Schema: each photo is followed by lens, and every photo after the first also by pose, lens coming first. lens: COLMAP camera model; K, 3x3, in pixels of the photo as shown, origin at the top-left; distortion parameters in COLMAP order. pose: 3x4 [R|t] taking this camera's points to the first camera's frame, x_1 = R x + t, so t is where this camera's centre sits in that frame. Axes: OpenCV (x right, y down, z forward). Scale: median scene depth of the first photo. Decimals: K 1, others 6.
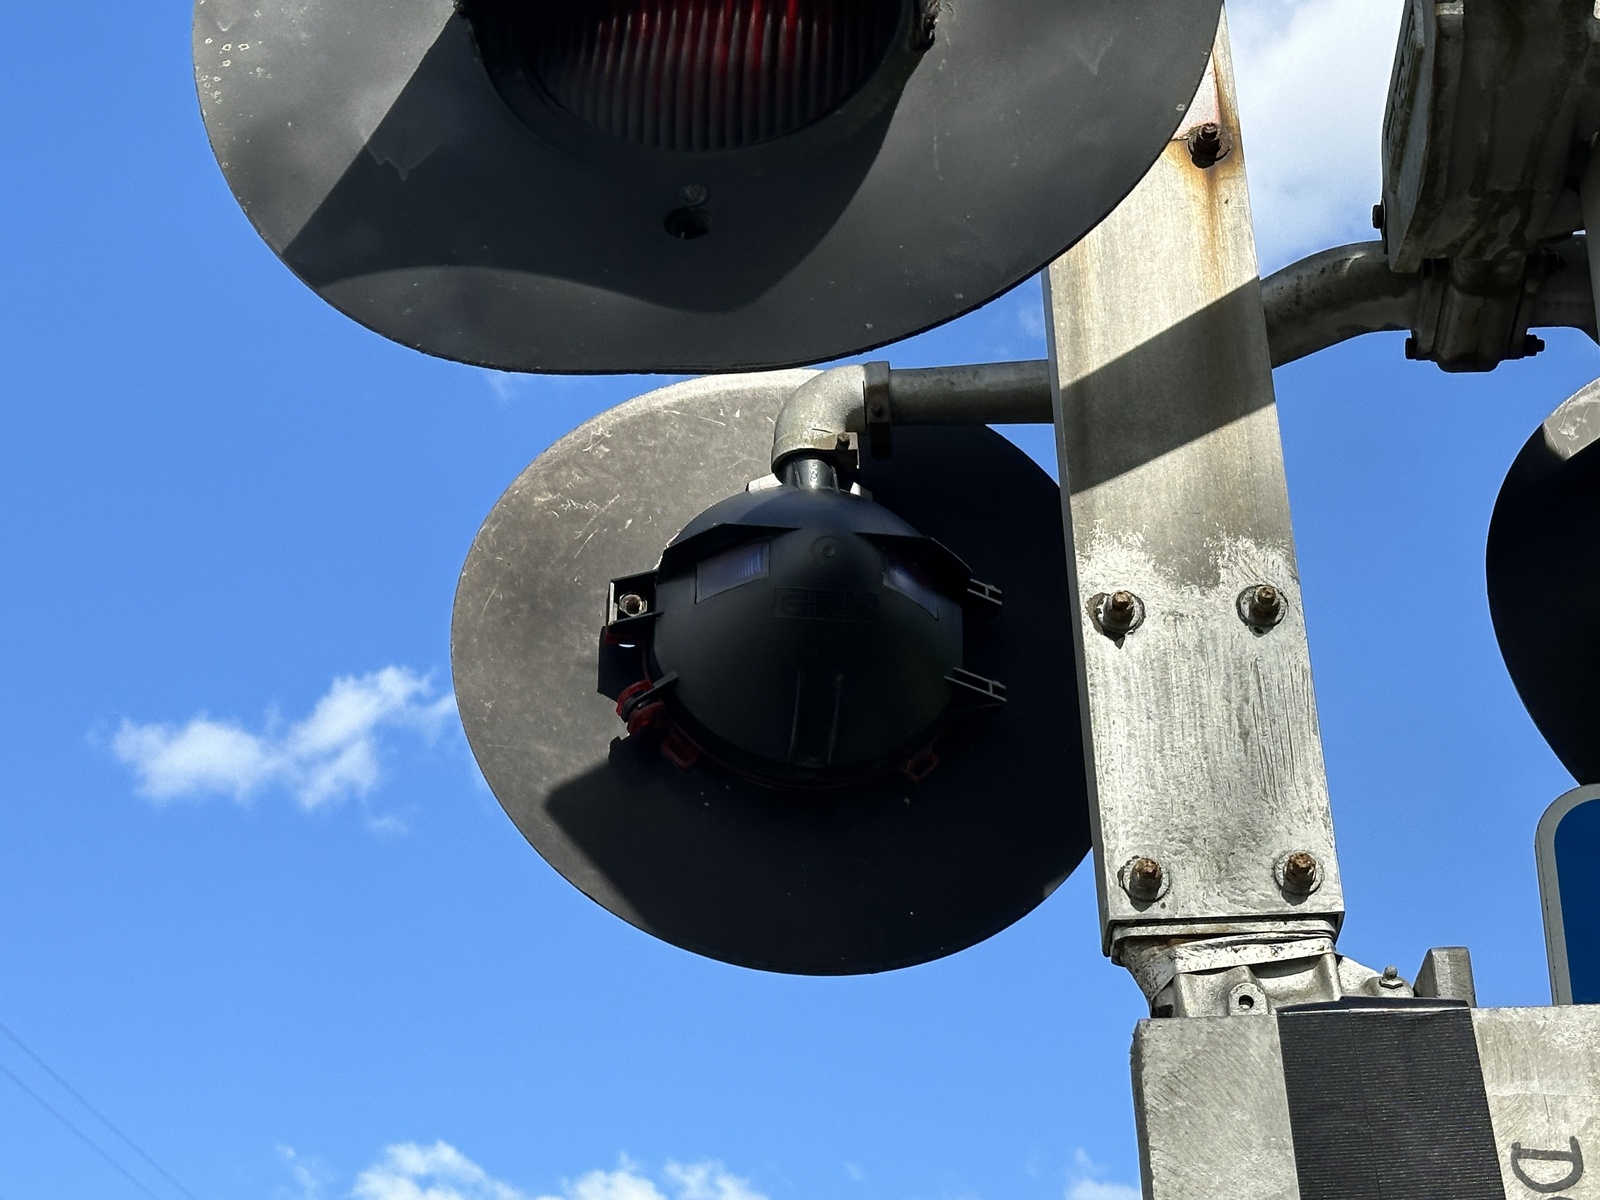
lens RADIAL K [[3060.4, 0, 802.0], [0, 3060.4, 565.7], [0, 0, 1]] dist [0.180905, 0.002215]
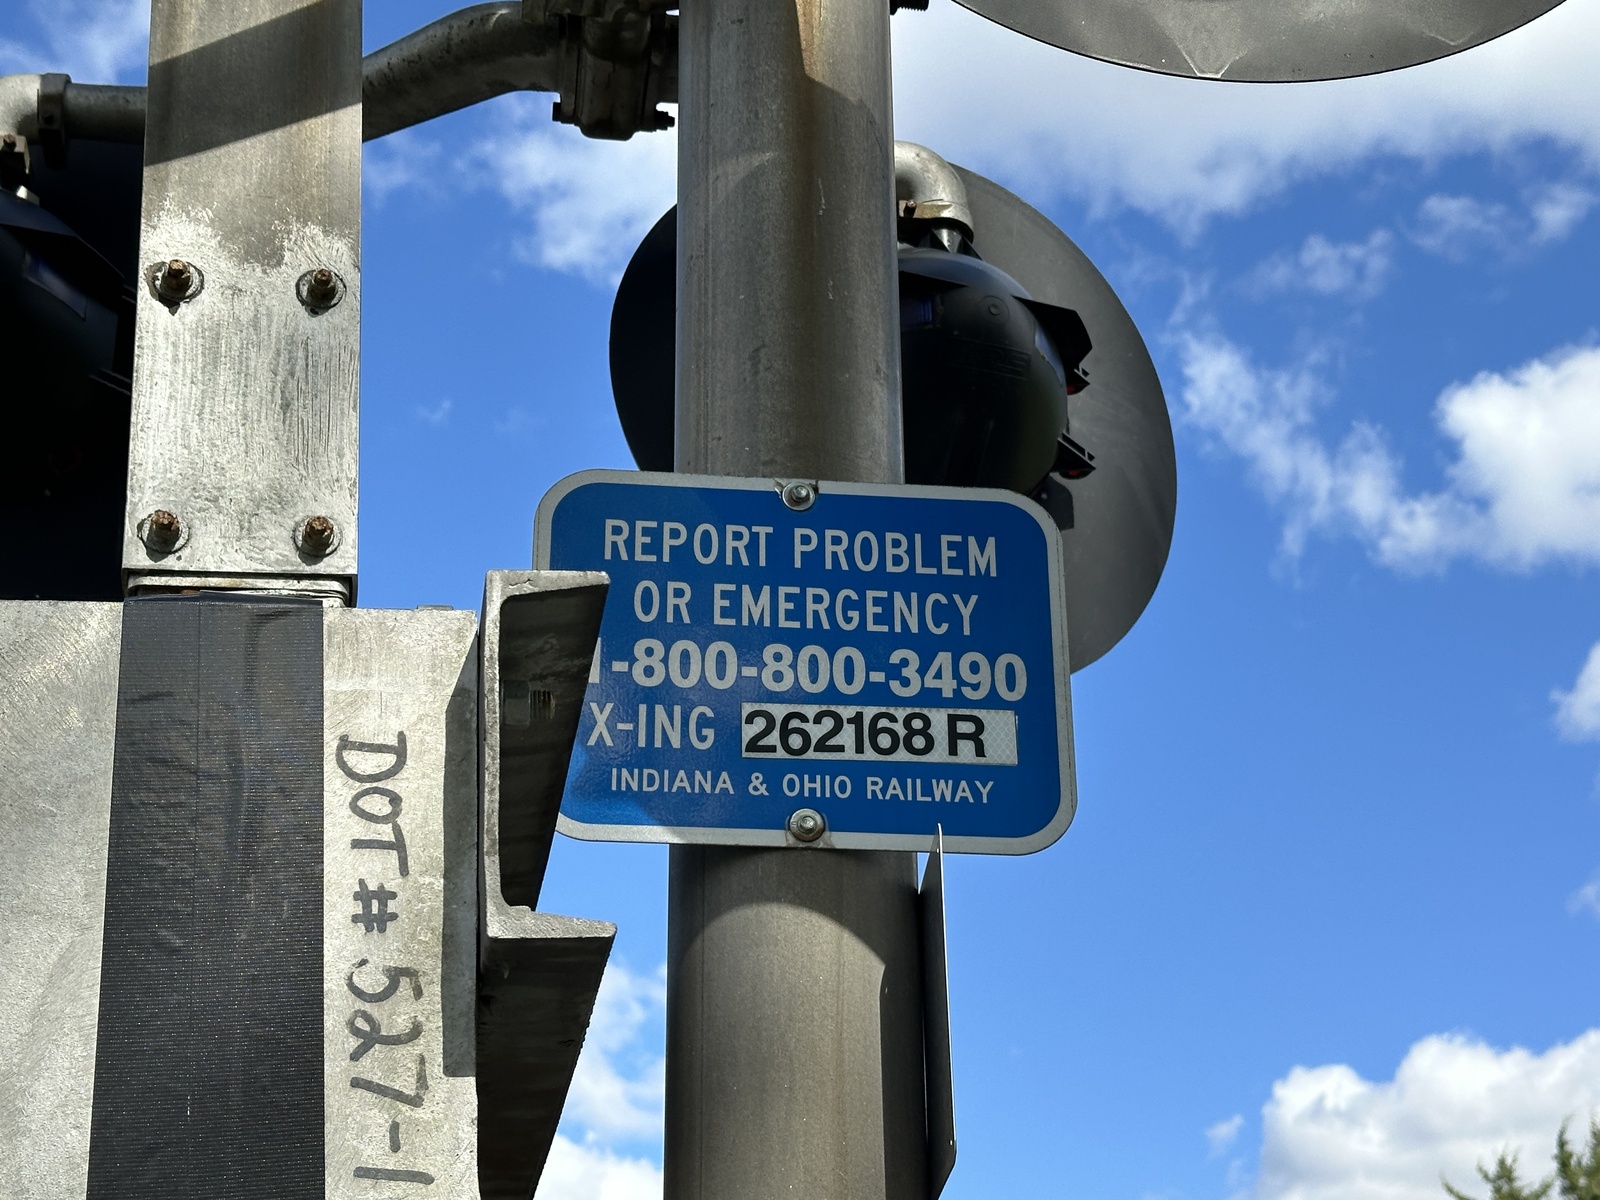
lens RADIAL K [[2503.1, 0, 800.0], [0, 2503.1, 600.0], [0, 0, 1]] dist [0.184685, -0.149288]
pose [[0.979565, 0.066542, 0.189800, 0.154206], [-0.076847, 0.995913, 0.047454, 0.065365], [-0.185866, -0.061069, 0.980675, 0.123358]]
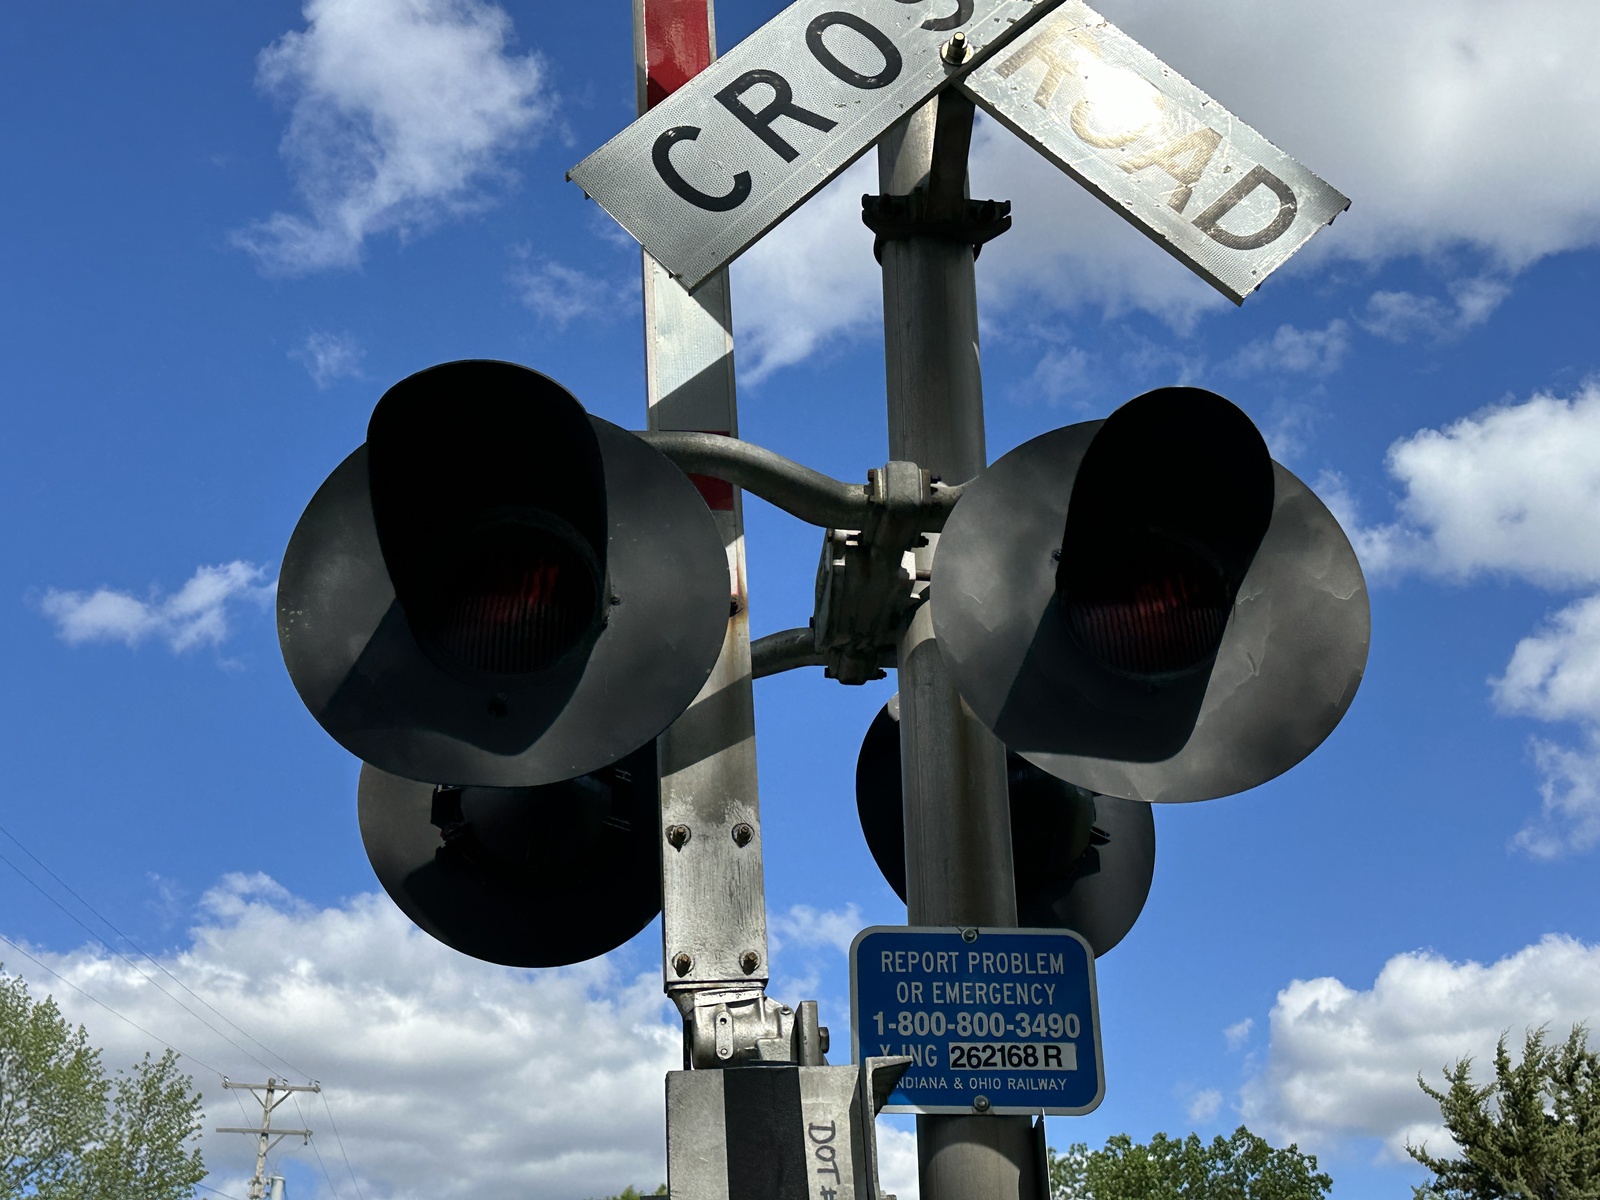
lens RADIAL K [[1954.8, 0, 804.3], [0, 1954.8, 590.6], [0, 0, 1]] dist [0.309851, -0.850674]
pose [[0.988365, 0.043220, 0.145831, -0.024020], [-0.049621, 0.997945, 0.040543, -0.226769], [-0.143779, -0.047307, 0.988478, -0.426204]]
